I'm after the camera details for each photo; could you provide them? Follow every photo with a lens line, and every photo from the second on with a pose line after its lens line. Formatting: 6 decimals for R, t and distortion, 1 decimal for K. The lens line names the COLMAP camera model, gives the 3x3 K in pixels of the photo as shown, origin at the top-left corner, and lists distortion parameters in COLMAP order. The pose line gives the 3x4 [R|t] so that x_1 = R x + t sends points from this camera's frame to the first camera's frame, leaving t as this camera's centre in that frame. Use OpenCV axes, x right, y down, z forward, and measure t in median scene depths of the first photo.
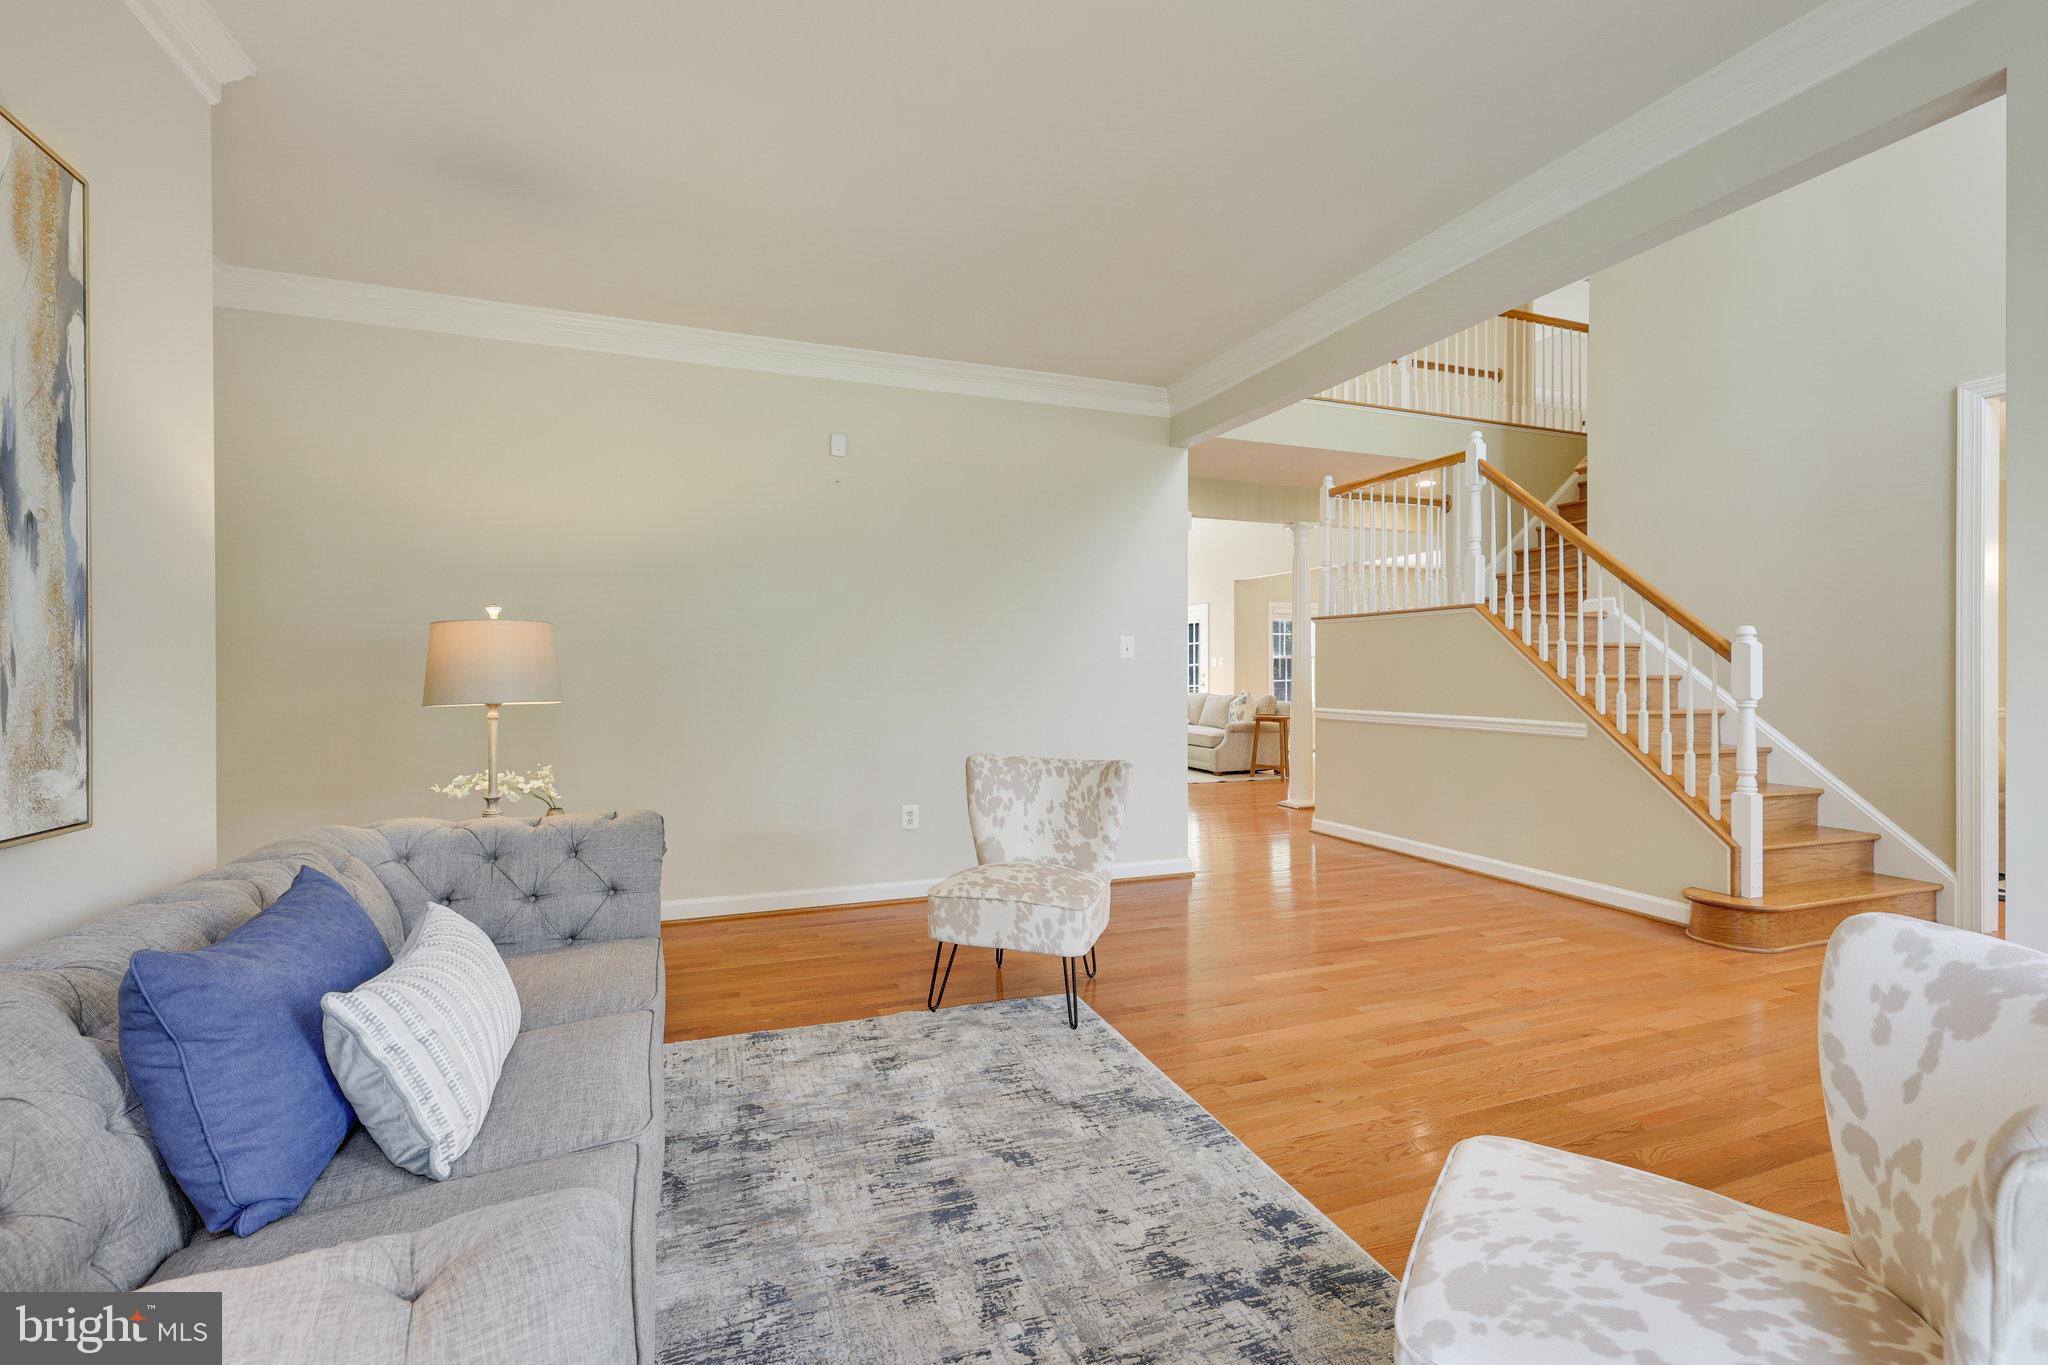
lens RADIAL K [[882.3, 0, 1010.5], [0, 882.3, 668.8], [0, 0, 1]] dist [0.000586, 0.000530]
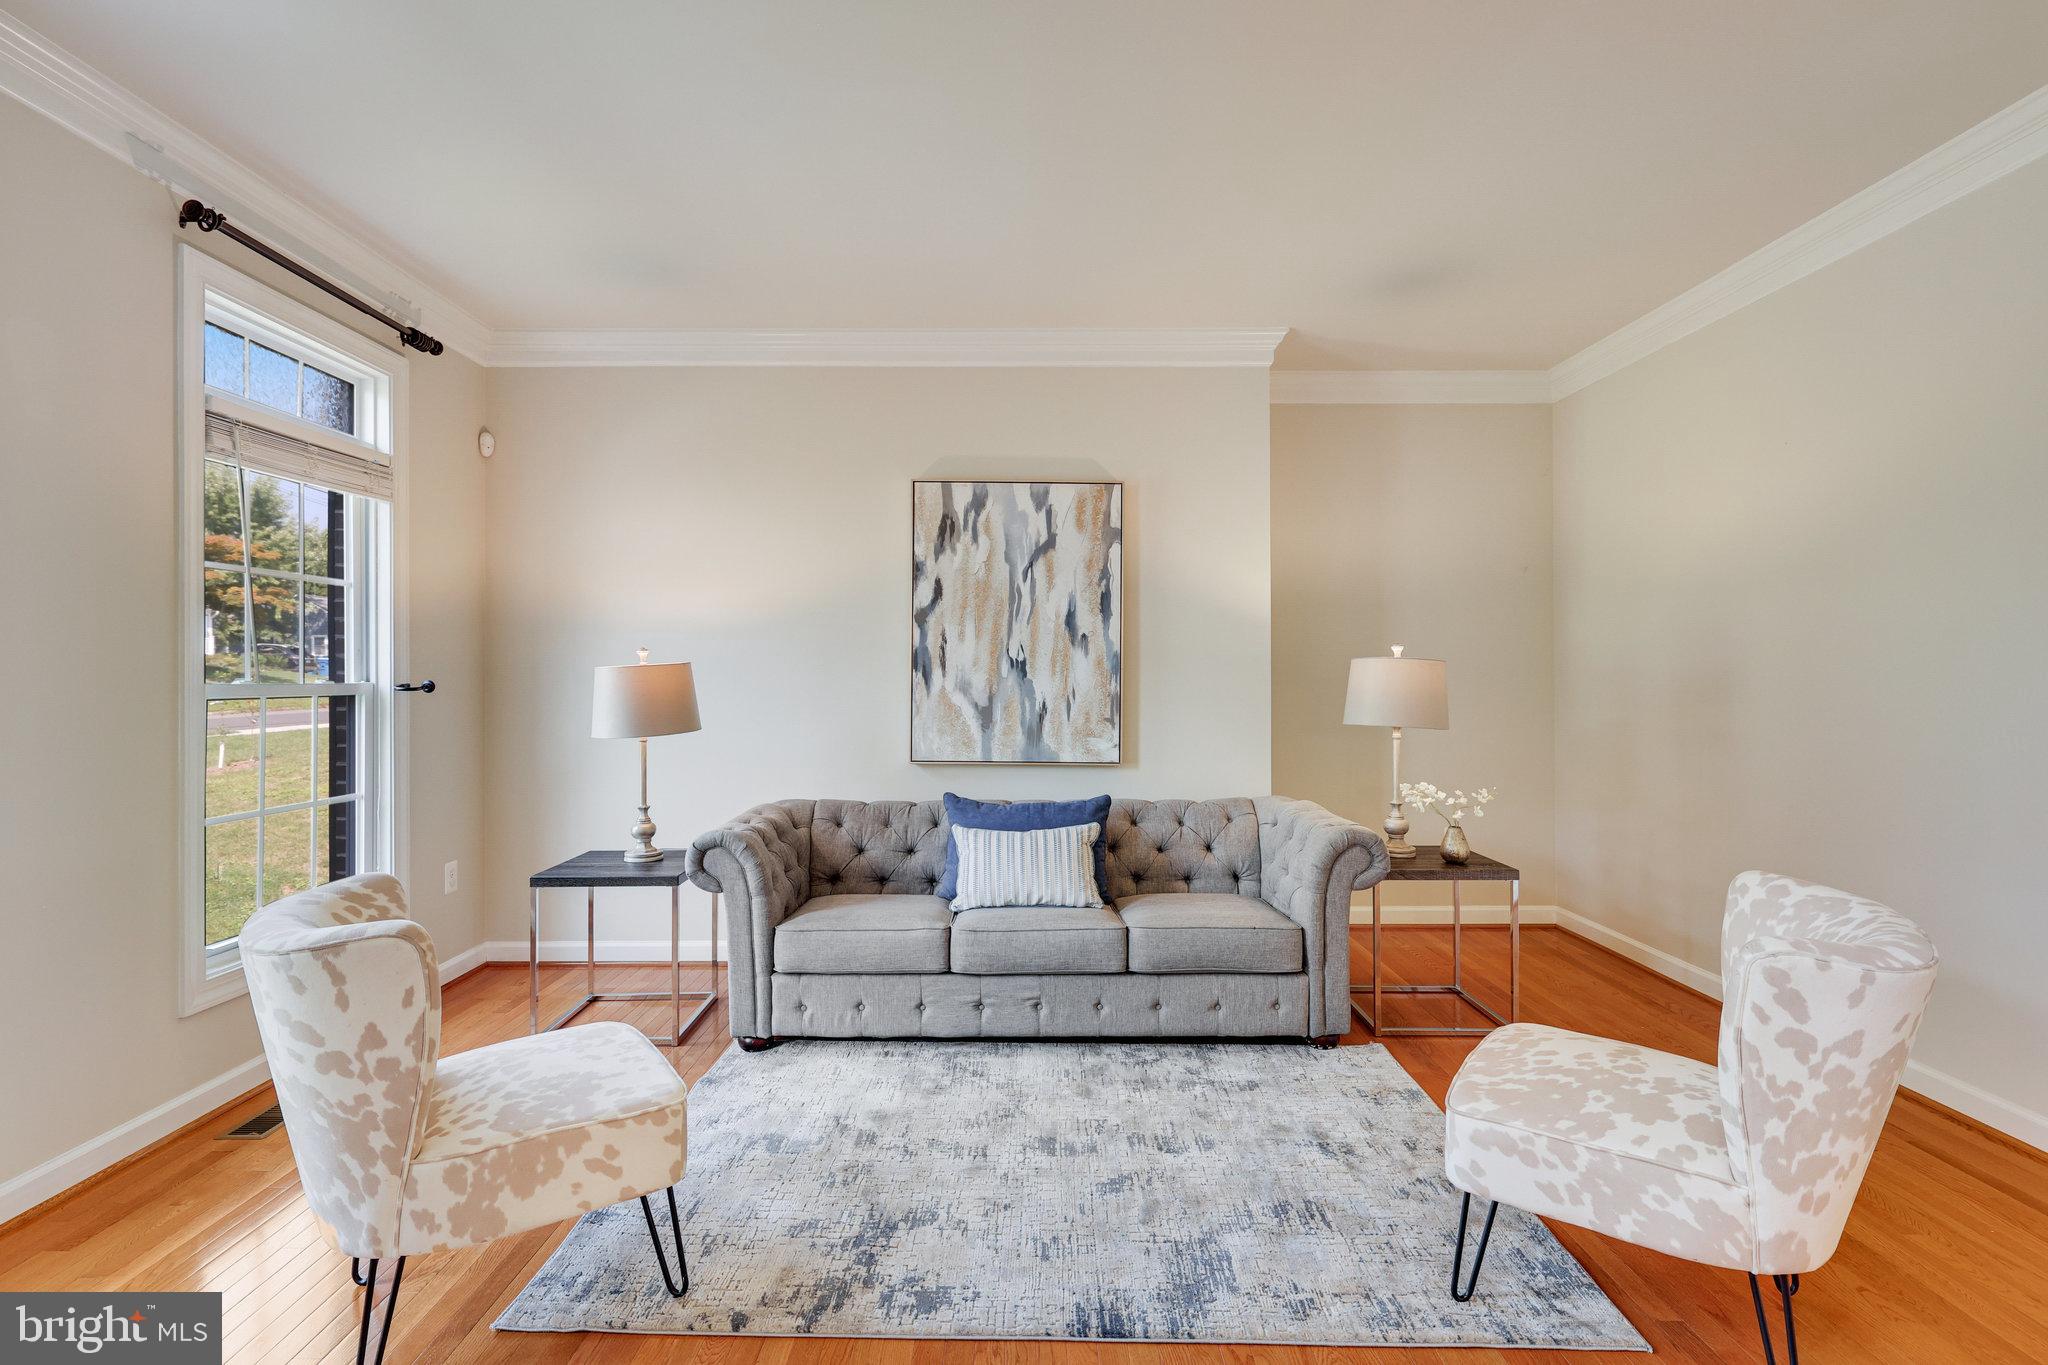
lens RADIAL K [[990.5, 0, 1043.2], [0, 990.5, 671.6], [0, 0, 1]] dist [-0.008529, 0.003466]
pose [[-0.340491, -0.007197, -0.940220, 0.962281], [0.002227, 0.999962, -0.008461, -0.028322], [0.940245, -0.004975, -0.340462, 1.132995]]
